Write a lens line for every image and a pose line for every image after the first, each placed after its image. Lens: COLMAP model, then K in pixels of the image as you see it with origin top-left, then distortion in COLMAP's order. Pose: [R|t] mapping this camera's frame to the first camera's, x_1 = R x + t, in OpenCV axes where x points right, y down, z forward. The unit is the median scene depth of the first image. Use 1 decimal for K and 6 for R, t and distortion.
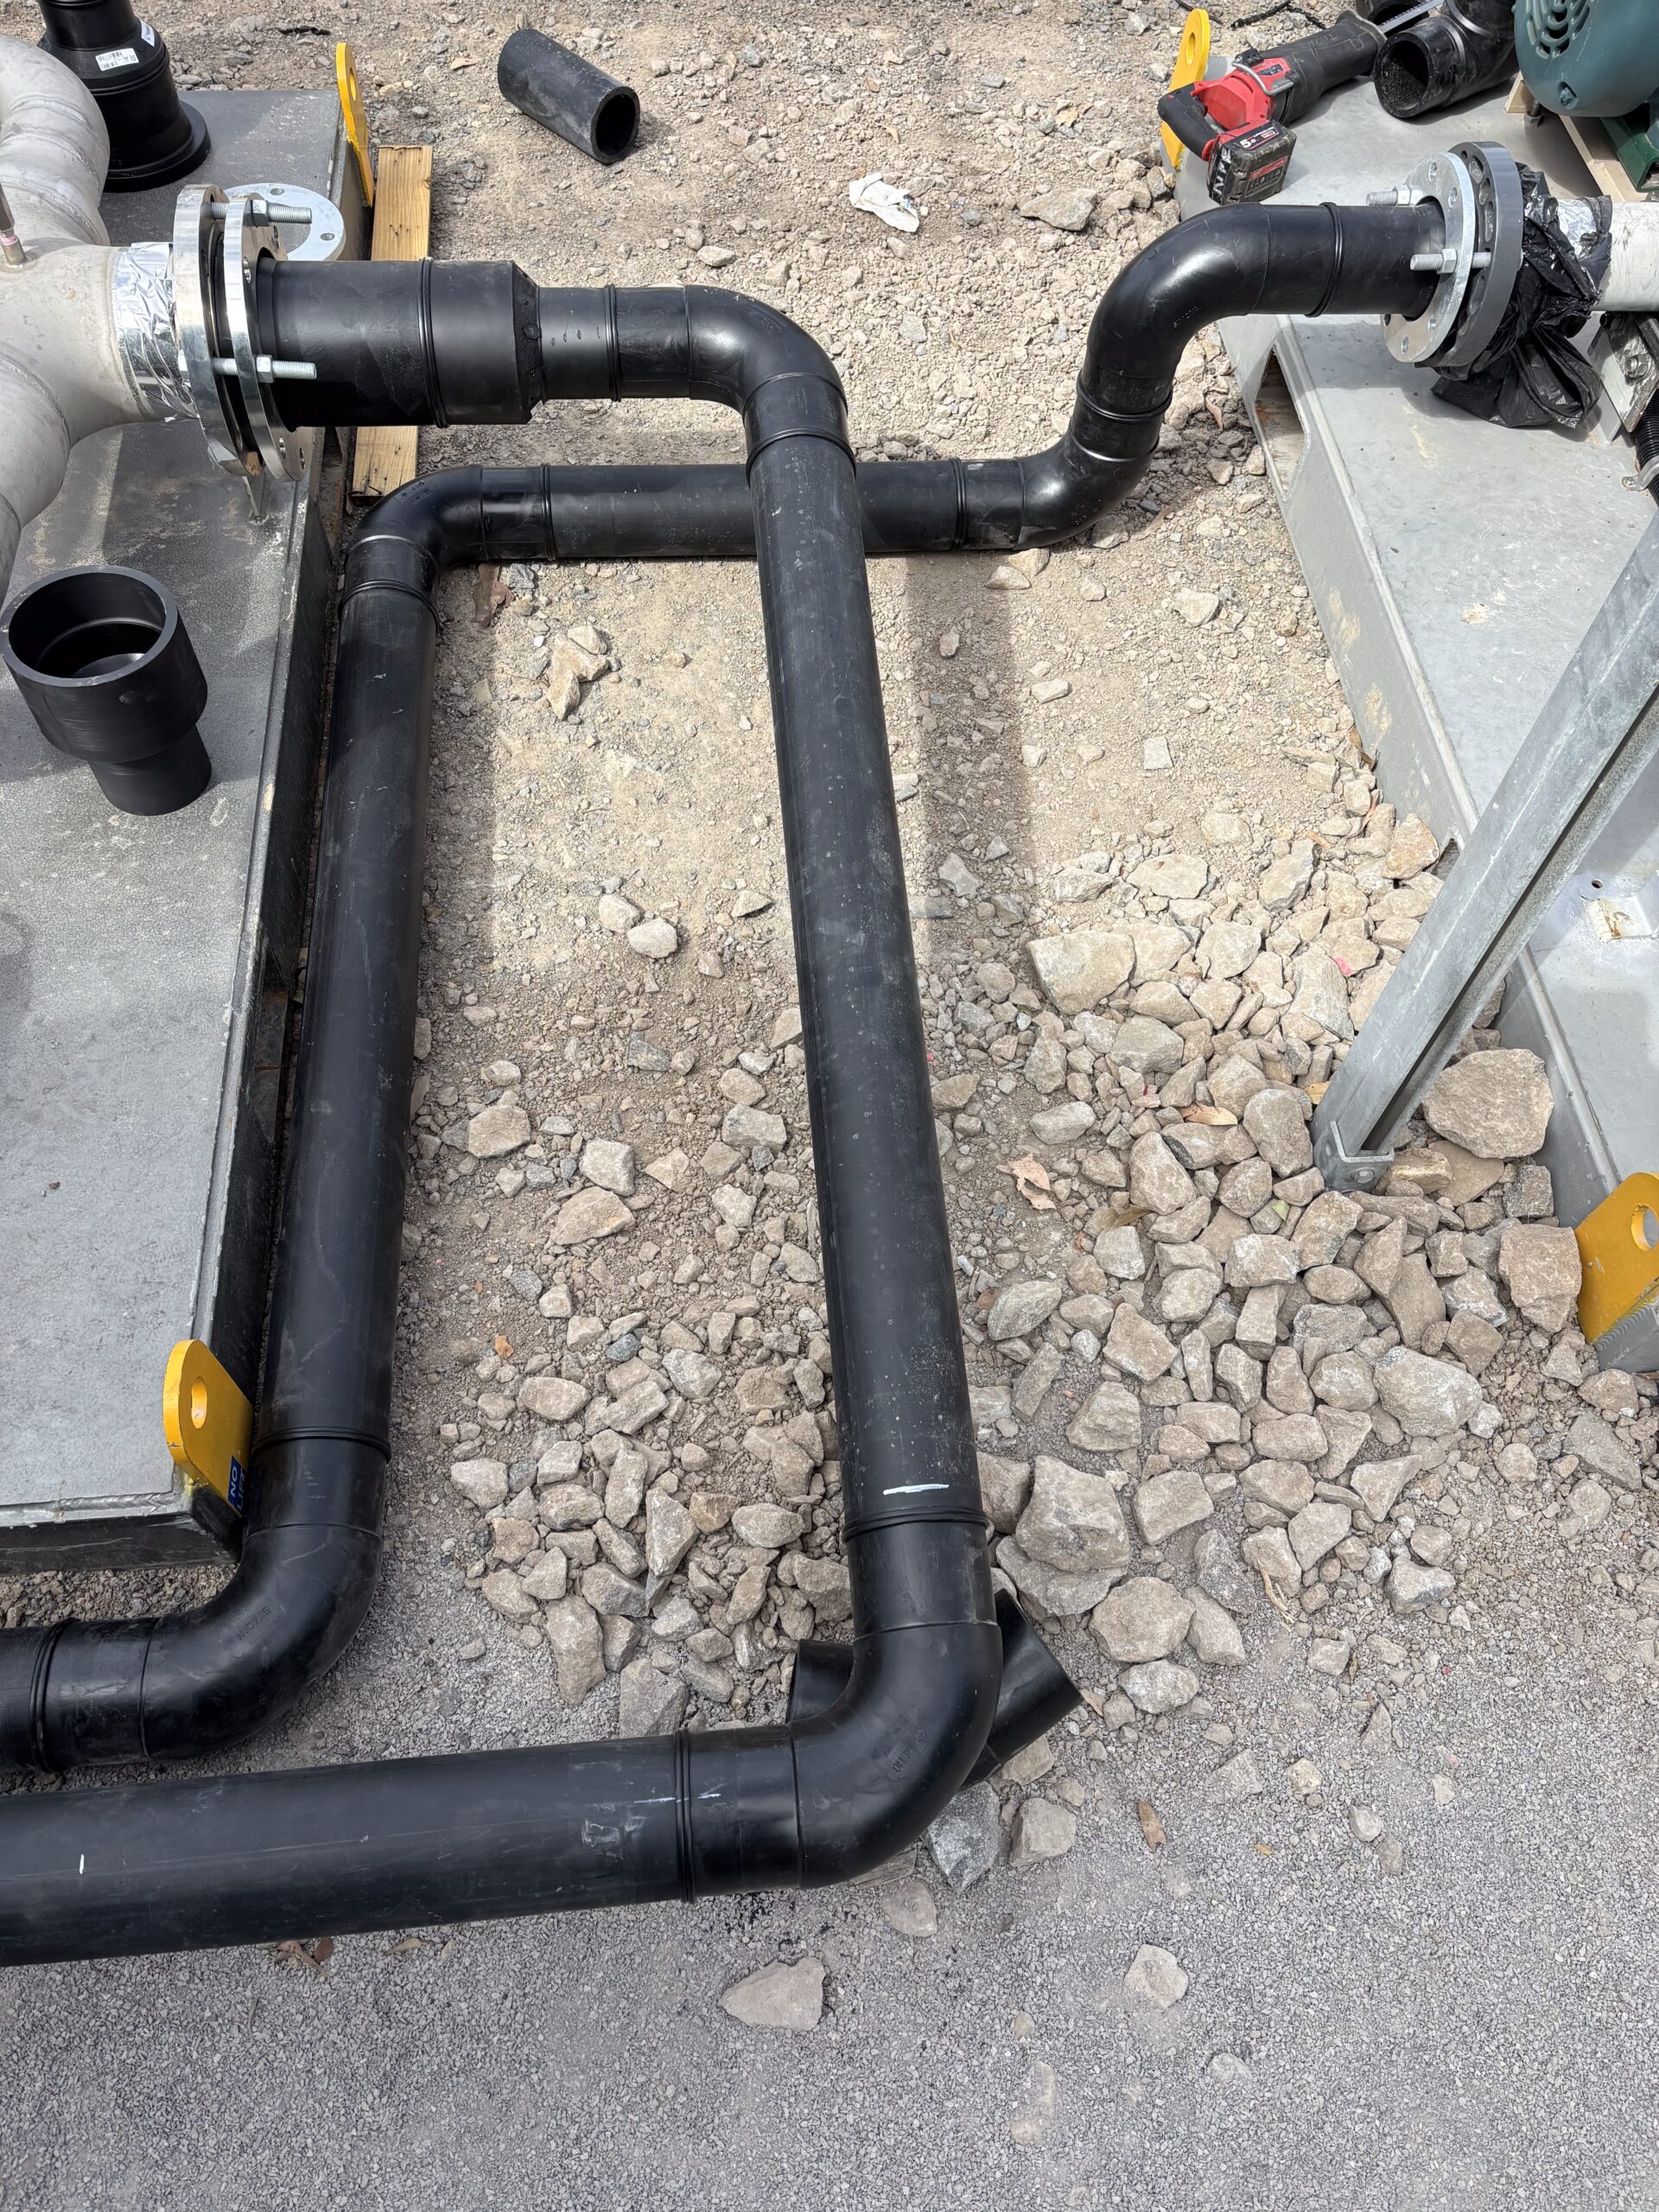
lens RADIAL K [[1642.9, 0, 824.9], [0, 1642.9, 1098.8], [0, 0, 1]] dist [0.008723, -0.000951]
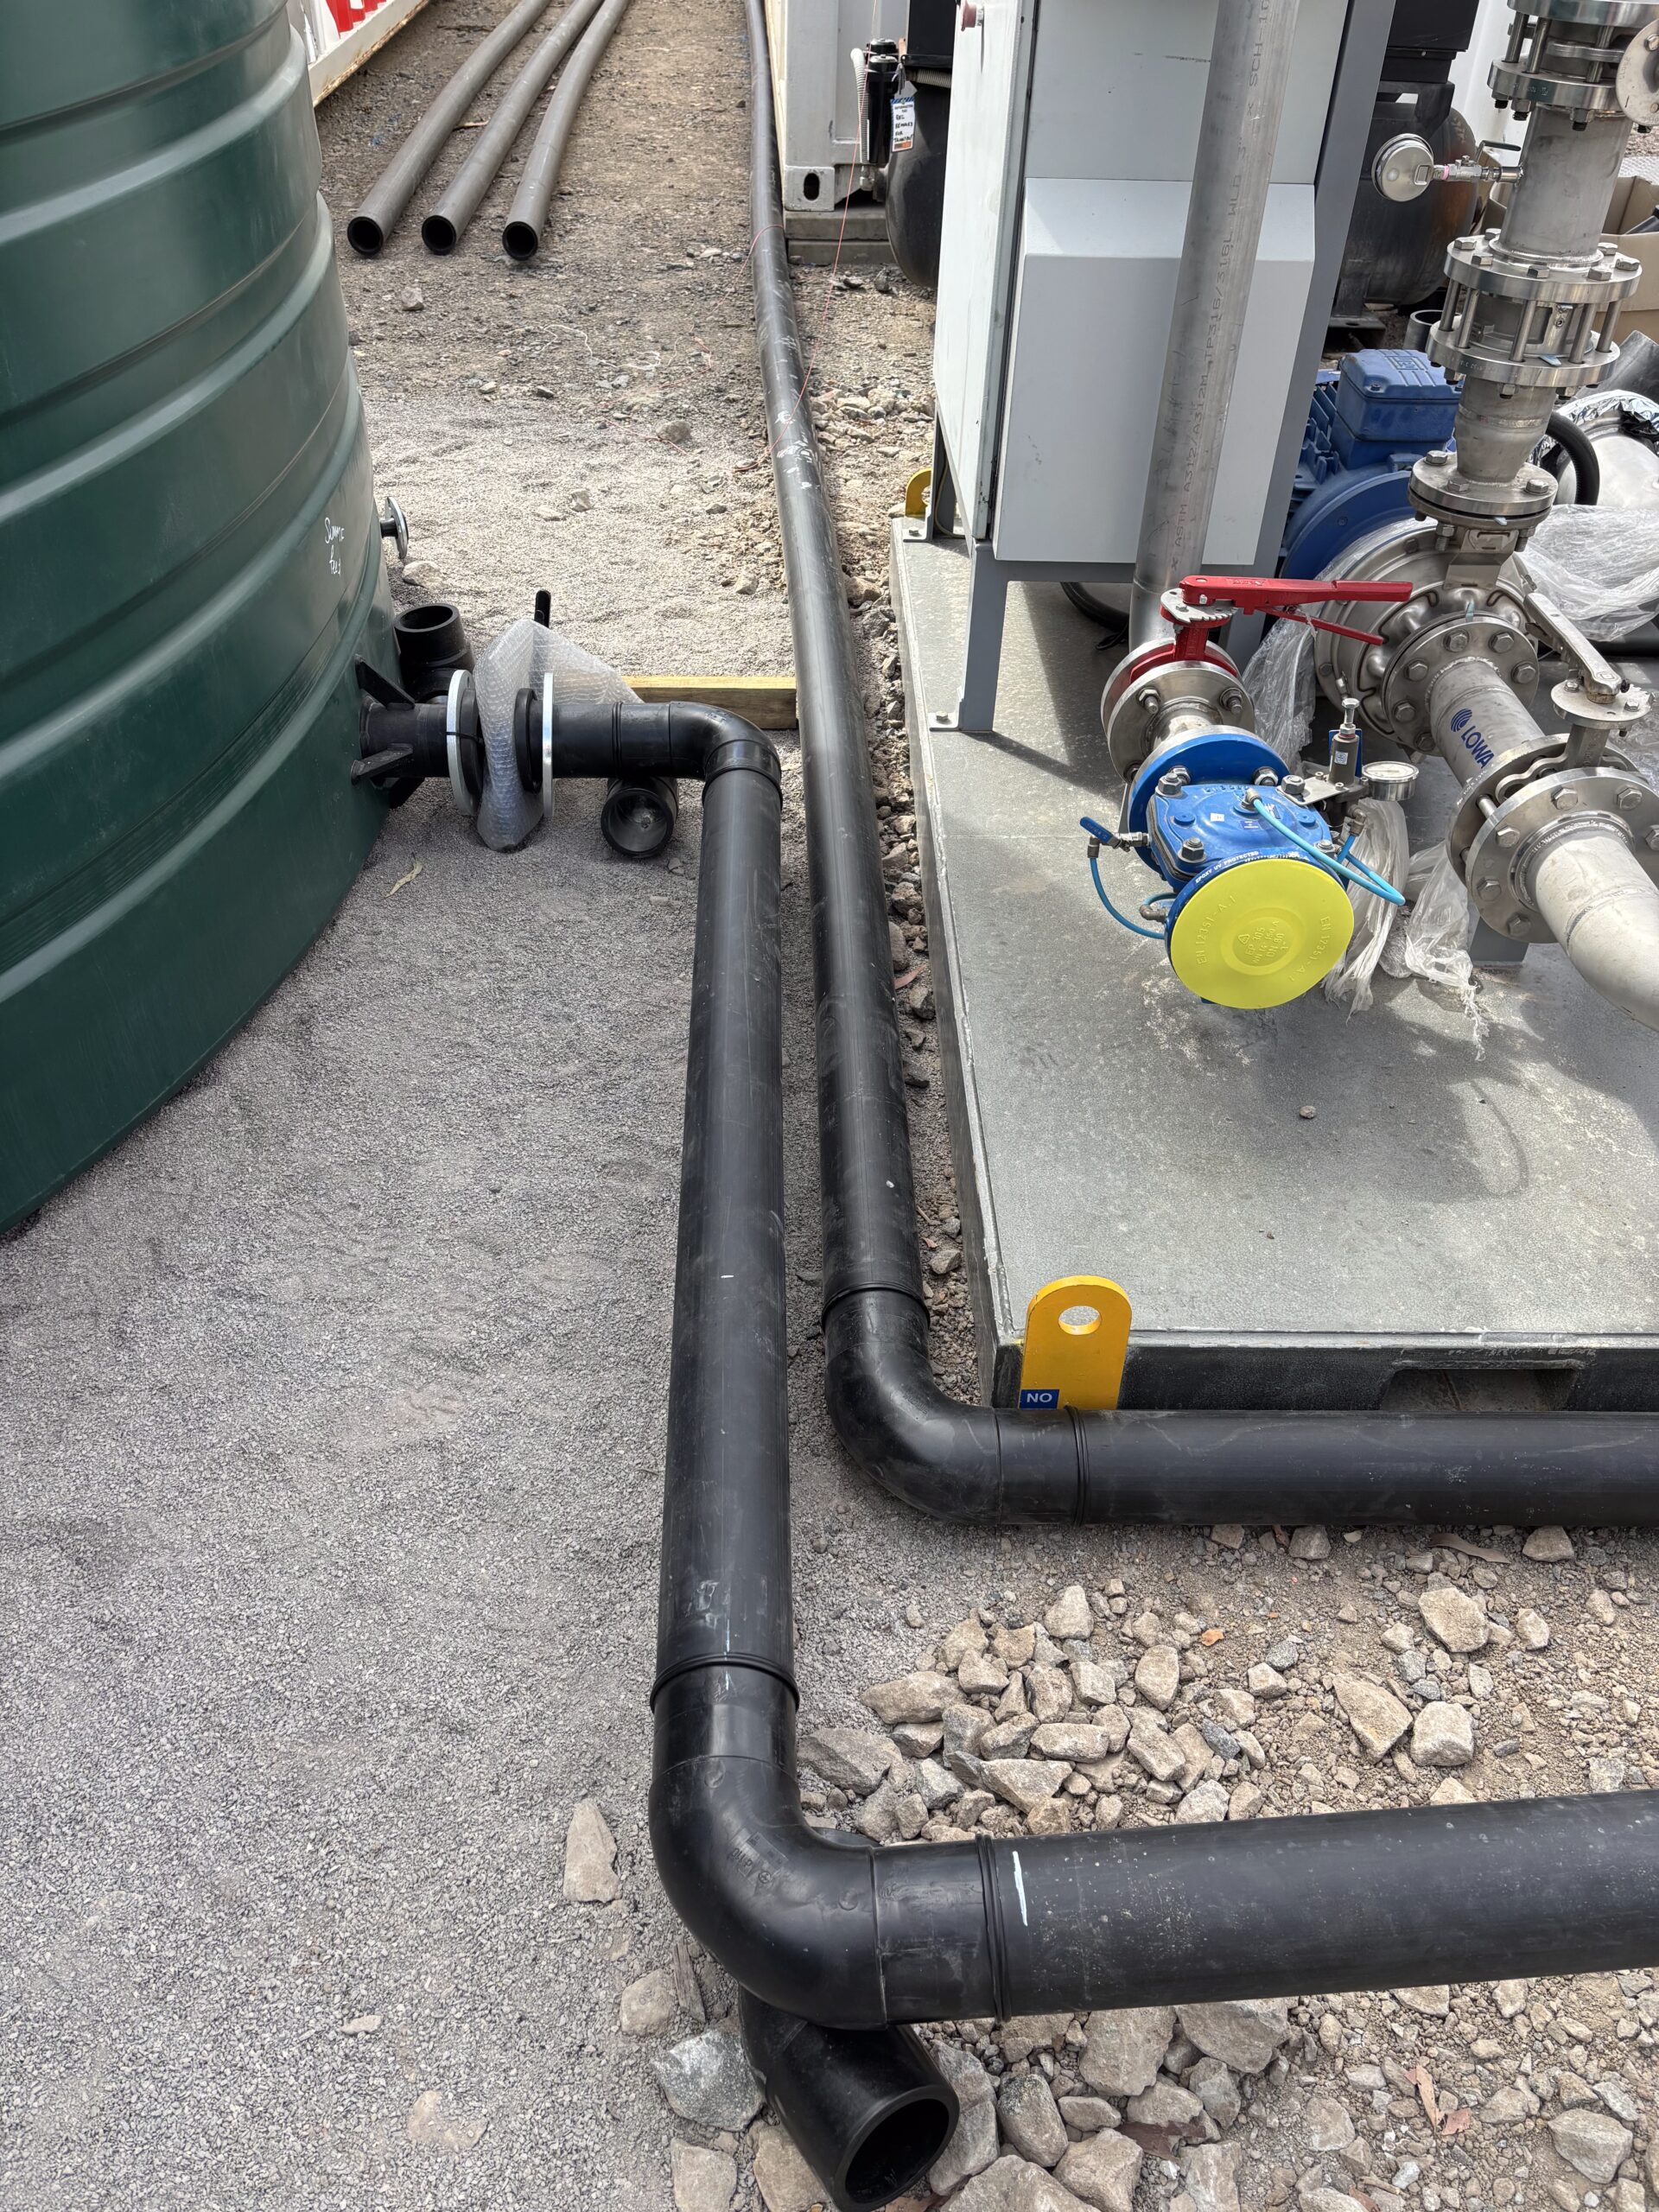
lens RADIAL K [[1642.9, 0, 819.1], [0, 1642.9, 1107.6], [0, 0, 1]] dist [0.008723, -0.000951]
pose [[-0.066848, 0.608825, -0.790483, 0.422541], [-0.864325, 0.360468, 0.350722, -0.111020], [0.498472, 0.706679, 0.502126, 0.163456]]
